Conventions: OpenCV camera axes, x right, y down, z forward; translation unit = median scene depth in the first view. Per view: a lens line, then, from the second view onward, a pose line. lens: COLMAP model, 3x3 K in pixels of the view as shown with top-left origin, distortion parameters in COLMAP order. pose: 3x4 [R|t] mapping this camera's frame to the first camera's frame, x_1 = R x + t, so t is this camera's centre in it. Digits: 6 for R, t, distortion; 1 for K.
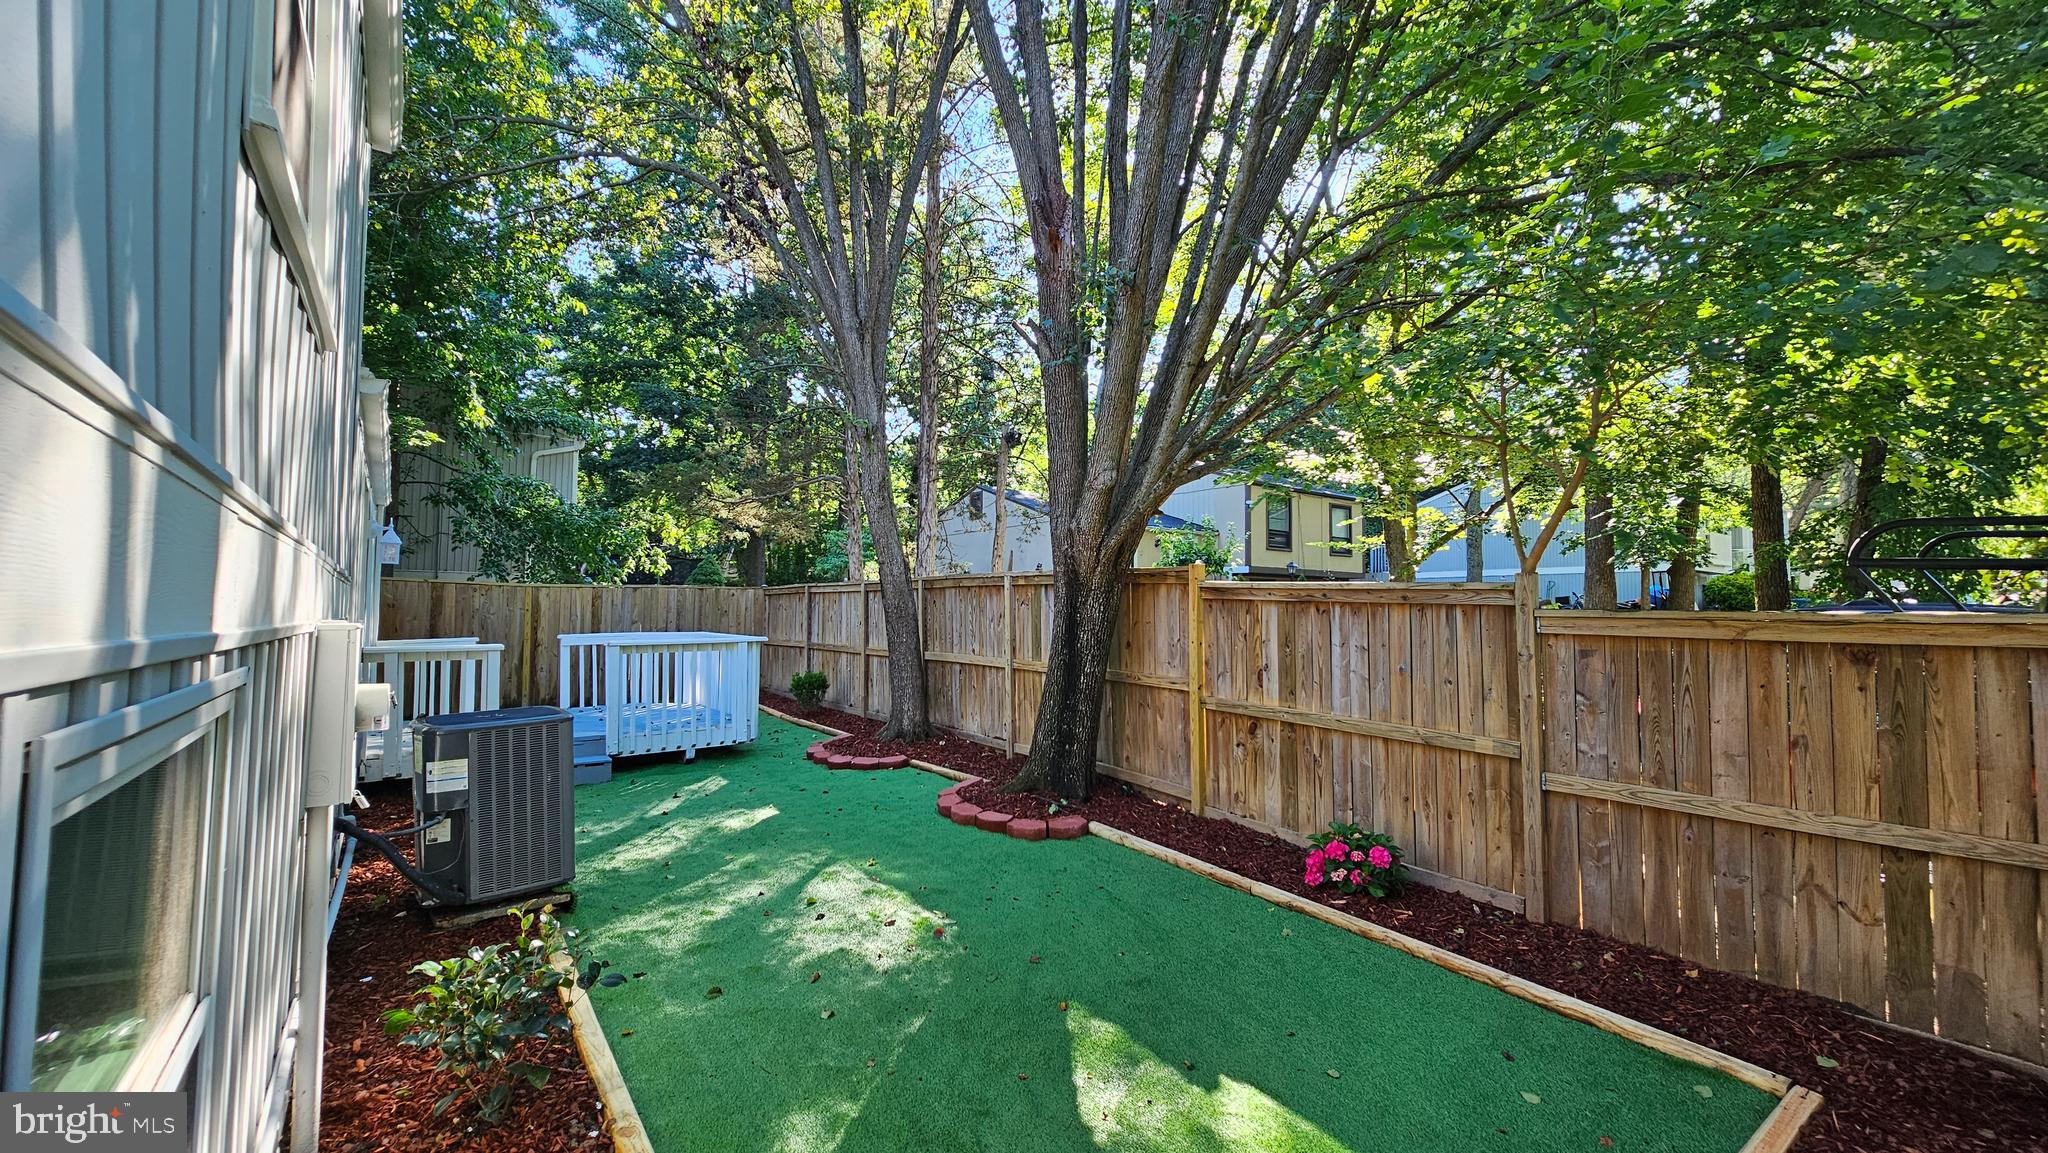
lens RADIAL K [[832.9, 0, 1026.2], [0, 832.9, 586.8], [0, 0, 1]] dist [-0.001080, -0.000306]
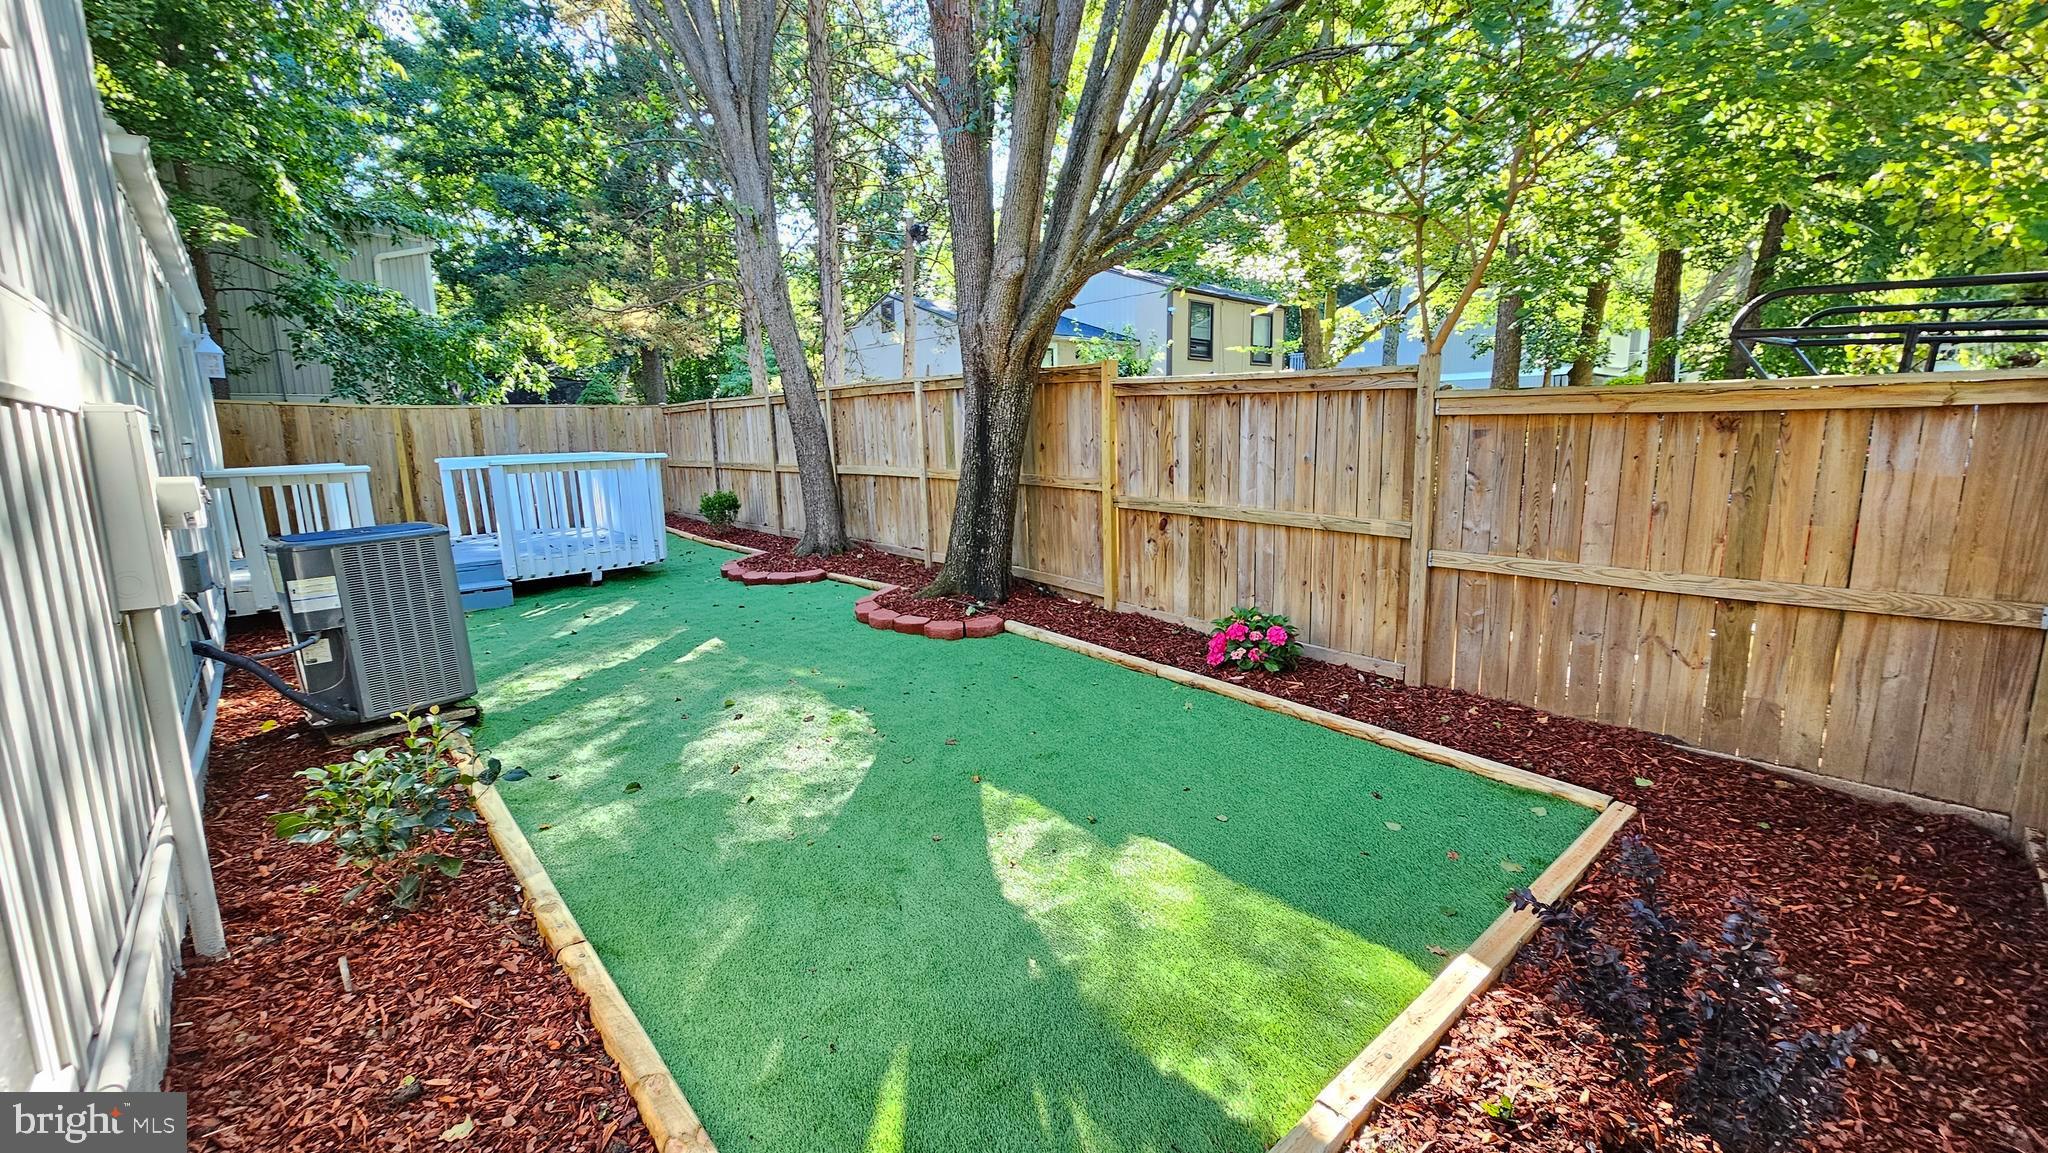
lens RADIAL K [[832.9, 0, 1026.2], [0, 832.9, 586.8], [0, 0, 1]] dist [-0.001080, -0.000306]
pose [[0.995565, -0.040532, 0.084899, 0.016151], [0.021673, 0.976970, 0.212272, 0.024911], [-0.091548, -0.209491, 0.973516, 0.010245]]
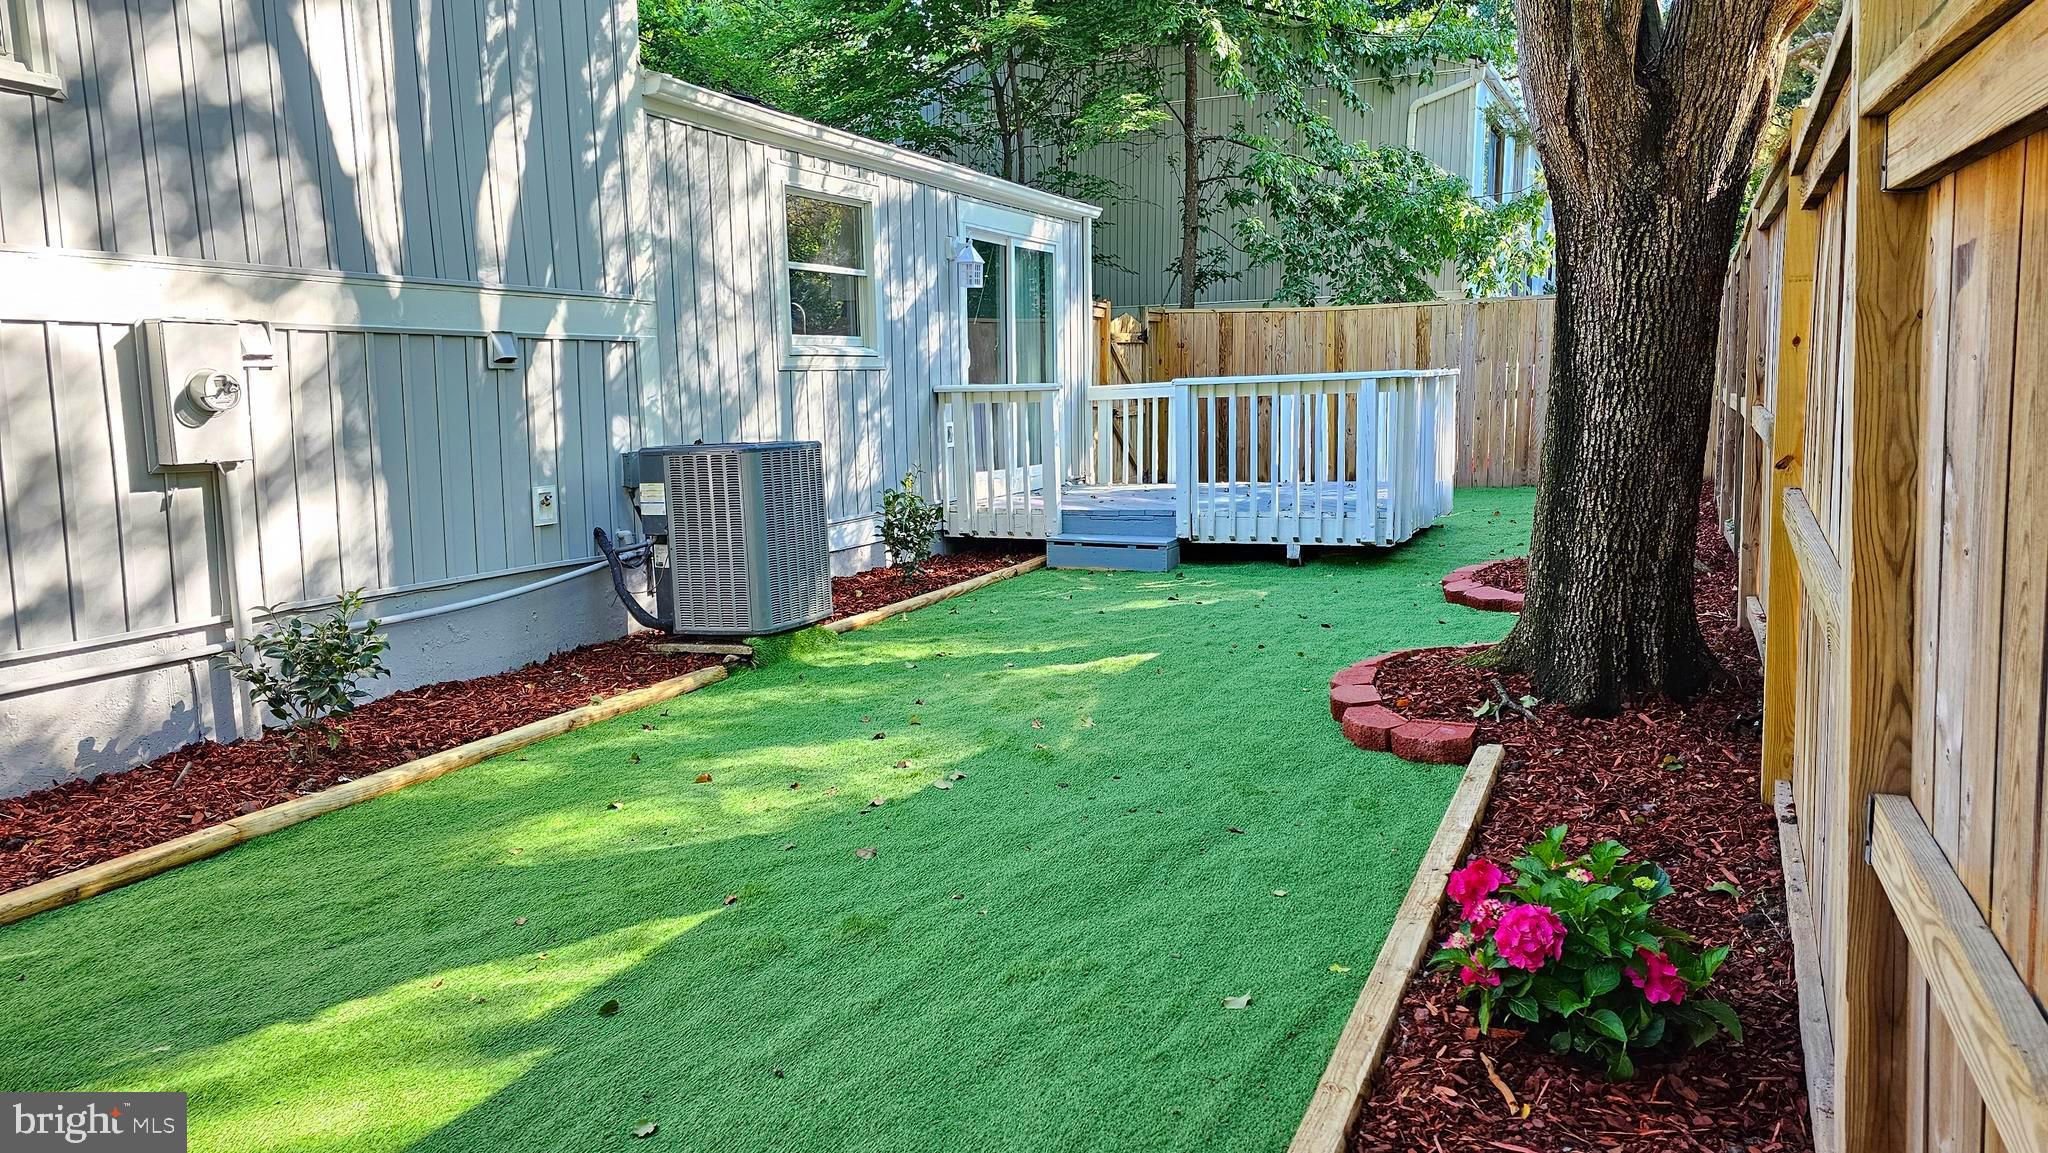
lens RADIAL K [[1354.8, 0, 992.9], [0, 1354.8, 578.1], [0, 0, 1]] dist [0.092443, -0.096001]
pose [[0.462328, 0.111207, -0.879708, 0.597834], [0.050629, 0.987175, 0.151401, 0.066503], [0.885262, -0.114535, 0.450768, 0.428761]]
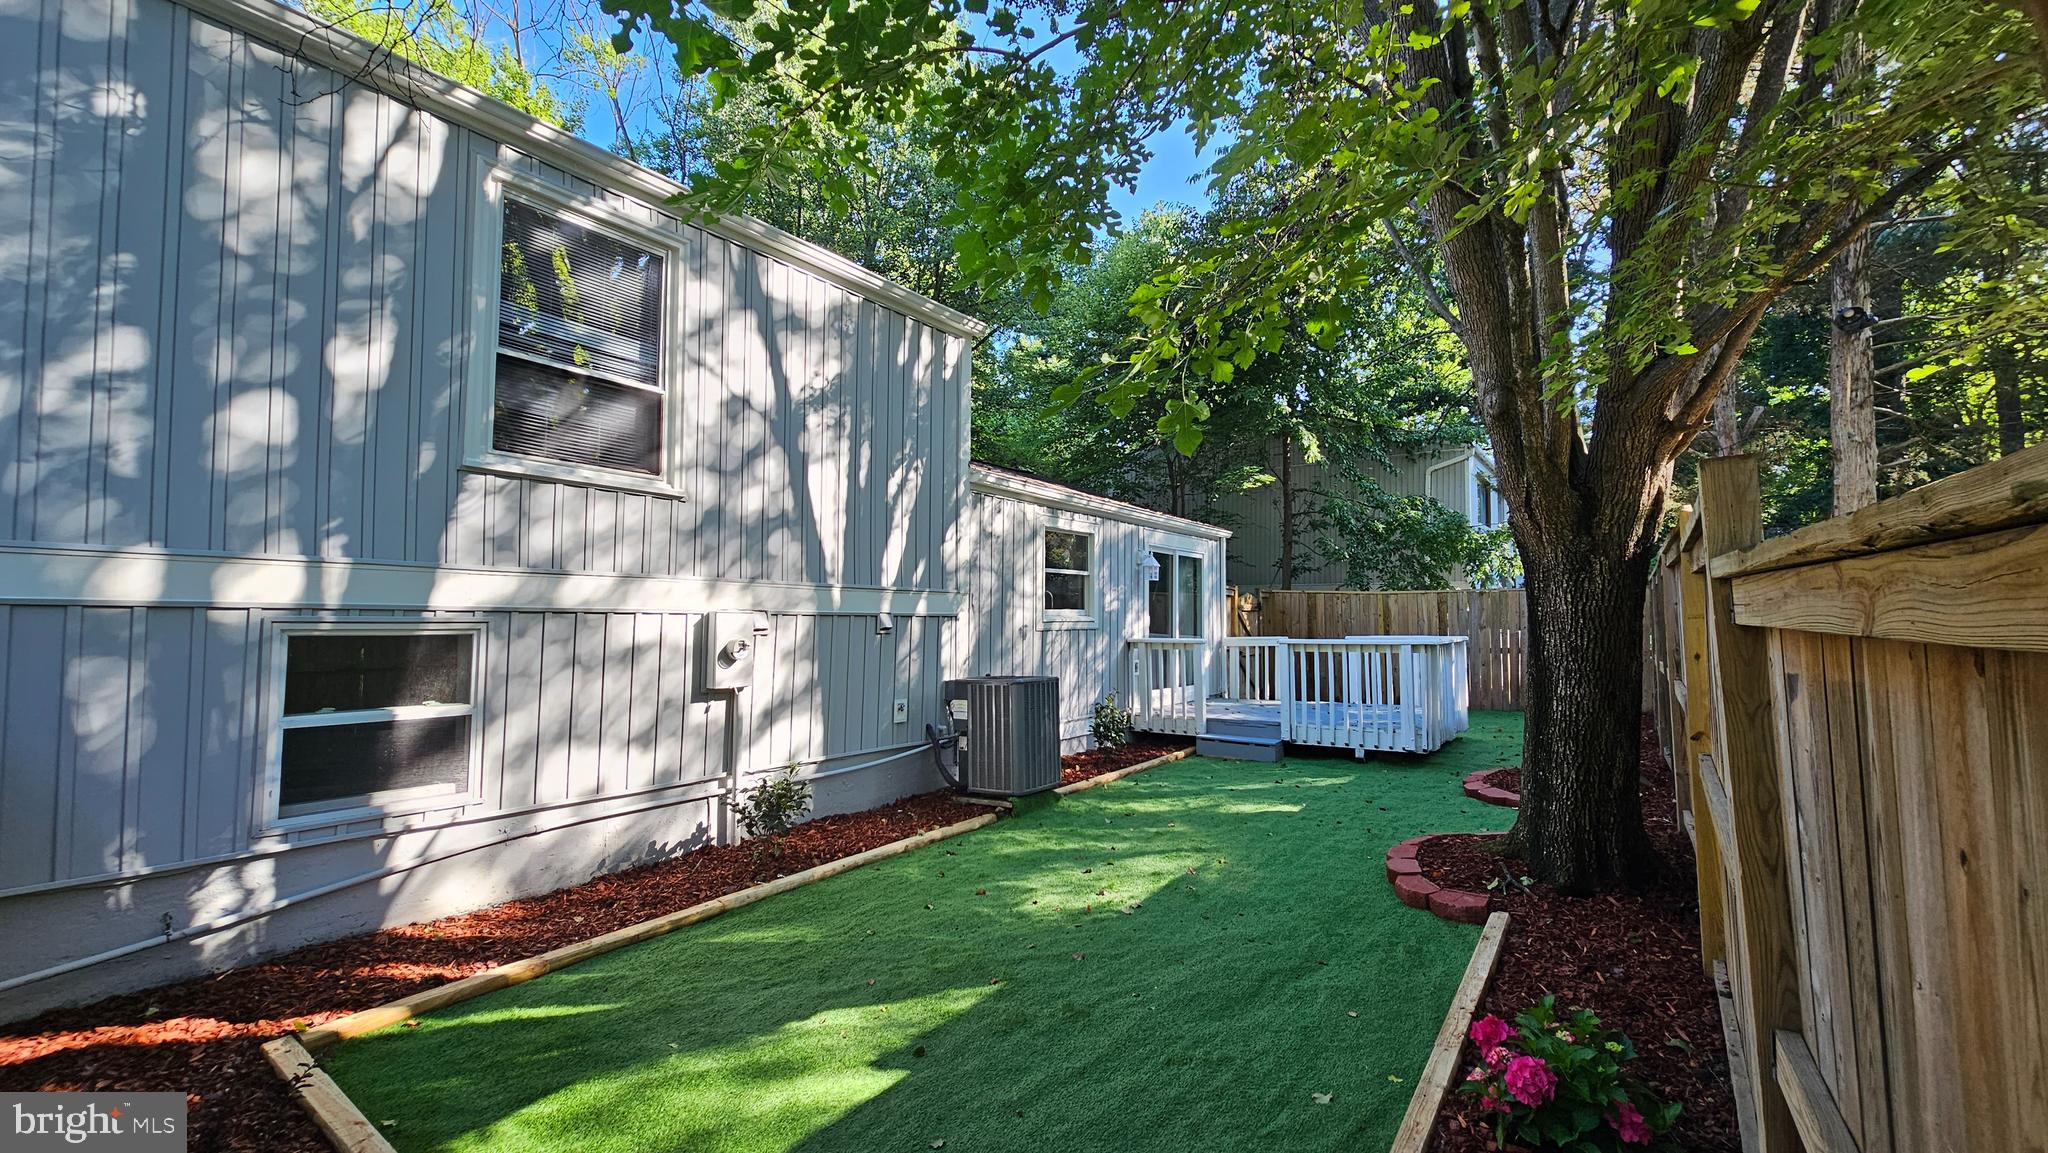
lens RADIAL K [[827.2, 0, 1014.9], [0, 827.2, 576.0], [0, 0, 1]] dist [0.000201, 0.000177]
pose [[0.298506, -0.052476, -0.952964, 0.612564], [0.025543, 0.998569, -0.046986, 0.031034], [0.954066, -0.010316, 0.299419, 0.421960]]
